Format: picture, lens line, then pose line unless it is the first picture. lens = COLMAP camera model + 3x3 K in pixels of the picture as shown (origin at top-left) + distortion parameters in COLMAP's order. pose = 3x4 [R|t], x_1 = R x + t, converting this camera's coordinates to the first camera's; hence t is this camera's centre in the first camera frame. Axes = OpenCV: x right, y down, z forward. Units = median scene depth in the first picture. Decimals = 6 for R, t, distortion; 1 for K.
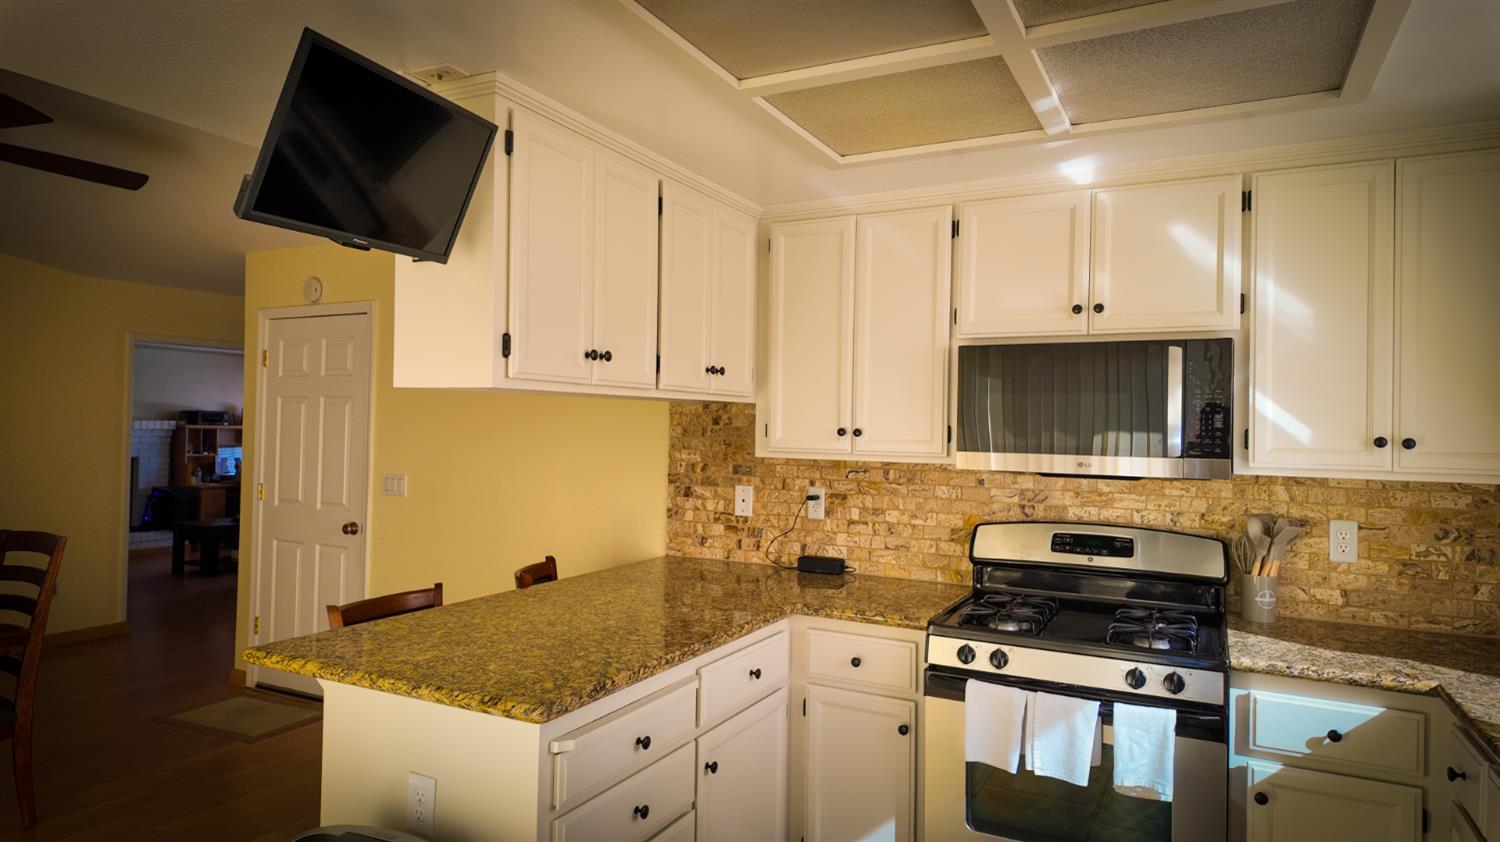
lens RADIAL K [[863.0, 0, 756.0], [0, 863.0, 416.9], [0, 0, 1]] dist [0.042403, -0.013978]
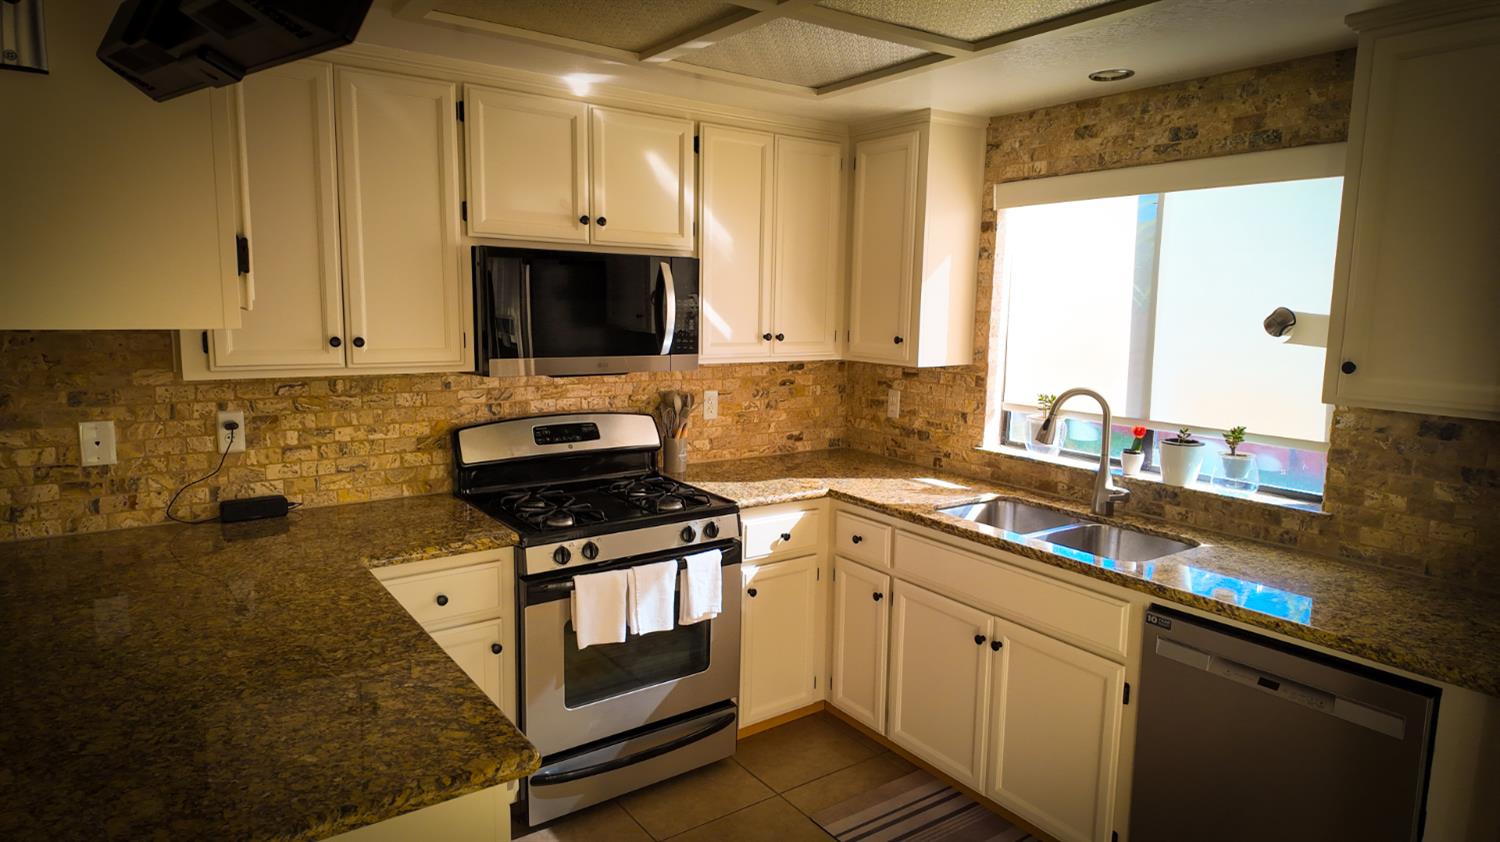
lens RADIAL K [[863.0, 0, 754.7], [0, 863.0, 421.5], [0, 0, 1]] dist [0.042403, -0.013978]
pose [[0.463604, -0.135325, 0.875647, -0.451638], [-0.021255, 0.986285, 0.163676, -0.052219], [-0.885787, -0.094493, 0.454370, 0.276343]]
